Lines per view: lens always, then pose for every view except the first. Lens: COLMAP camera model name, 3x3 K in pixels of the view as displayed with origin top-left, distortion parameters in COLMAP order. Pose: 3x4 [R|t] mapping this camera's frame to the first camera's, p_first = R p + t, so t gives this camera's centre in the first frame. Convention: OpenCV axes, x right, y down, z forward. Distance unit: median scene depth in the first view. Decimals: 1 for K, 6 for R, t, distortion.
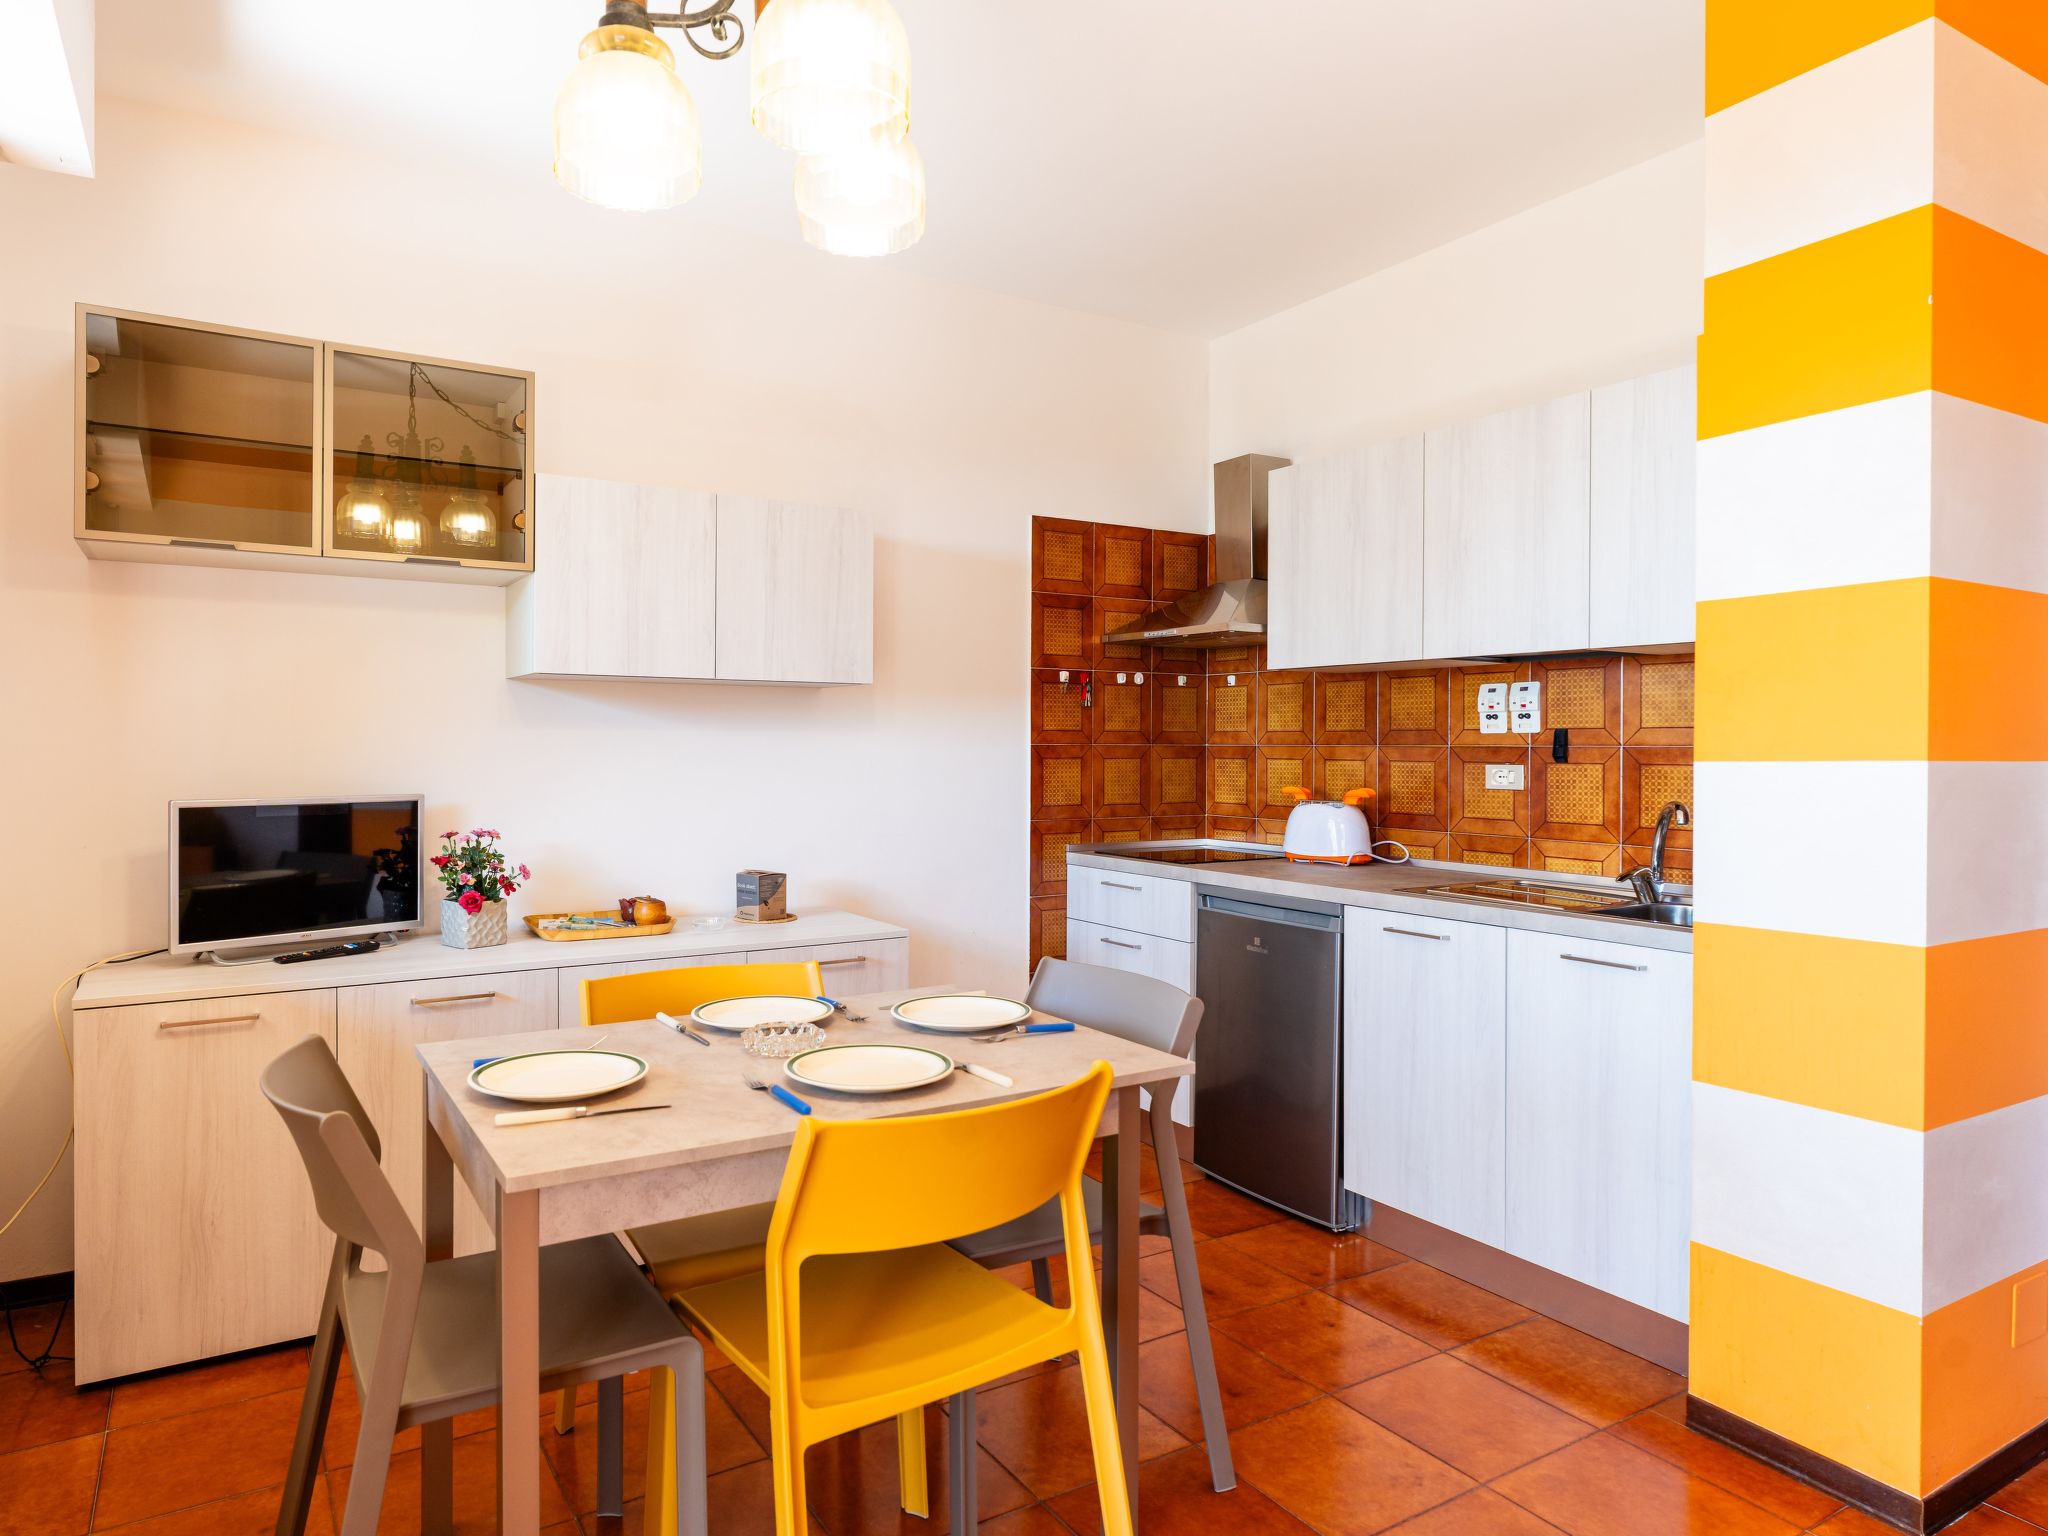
lens RADIAL K [[1300.8, 0, 1023.5], [0, 1300.8, 757.2], [0, 0, 1]] dist [0.004992, 0.000327]
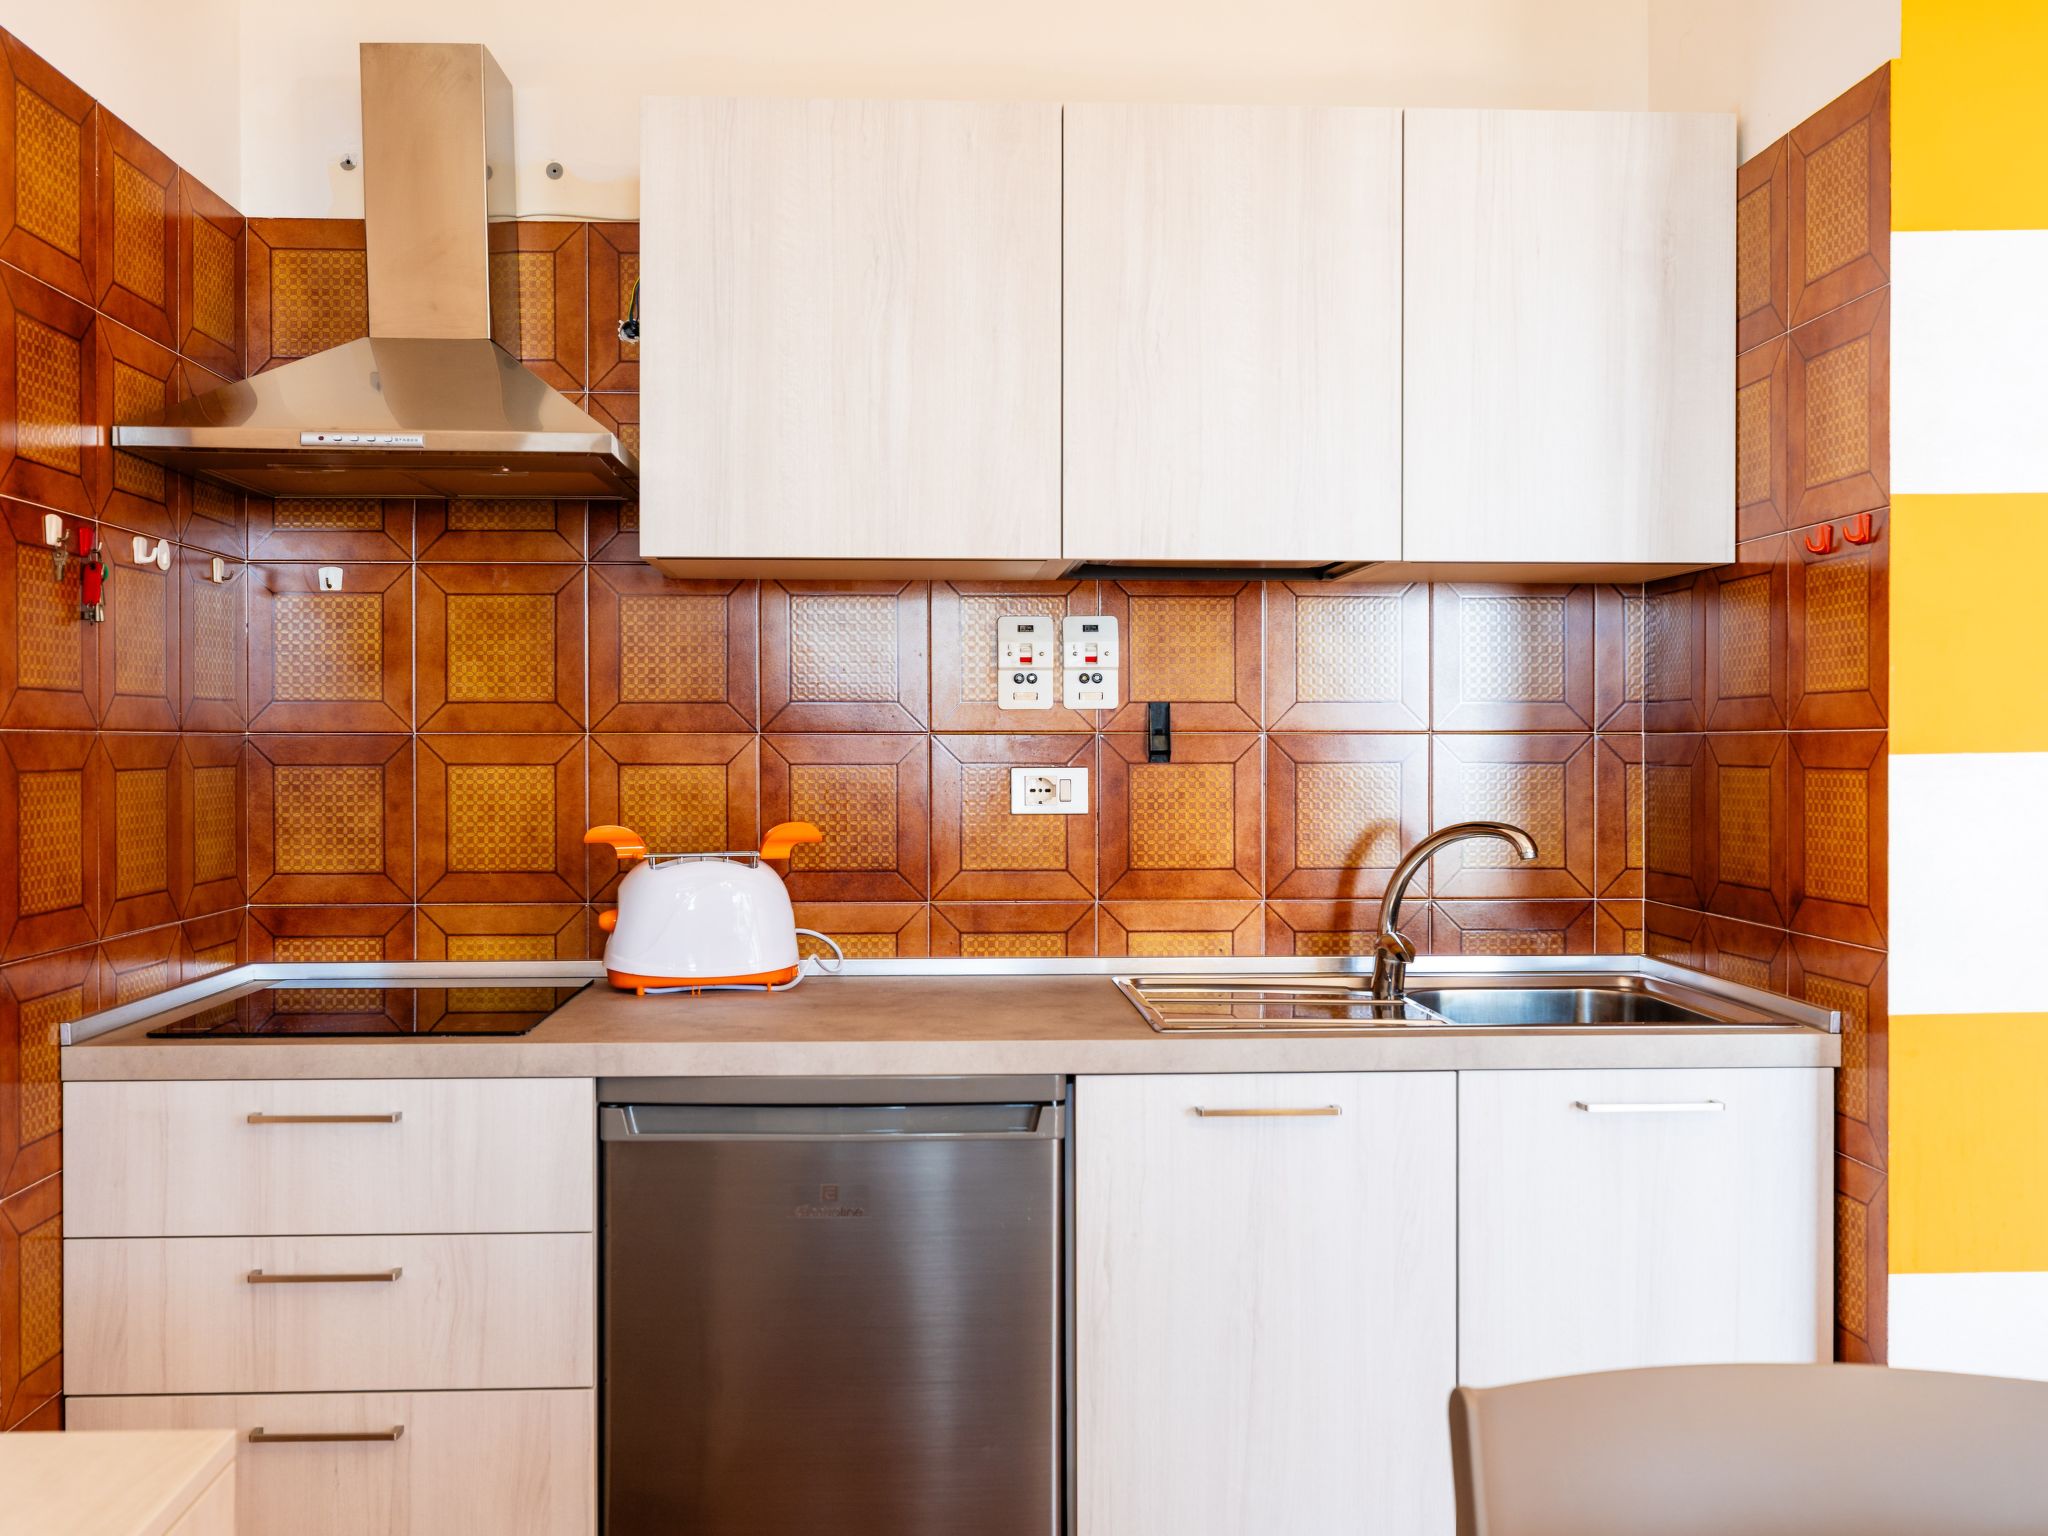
lens RADIAL K [[1802.9, 0, 1020.8], [0, 1802.9, 770.6], [0, 0, 1]] dist [-0.033389, -0.002198]
pose [[0.493053, -0.012259, 0.869913, -0.288347], [0.011887, 0.999902, 0.007354, 0.001285], [-0.869918, 0.006715, 0.493151, 0.649149]]
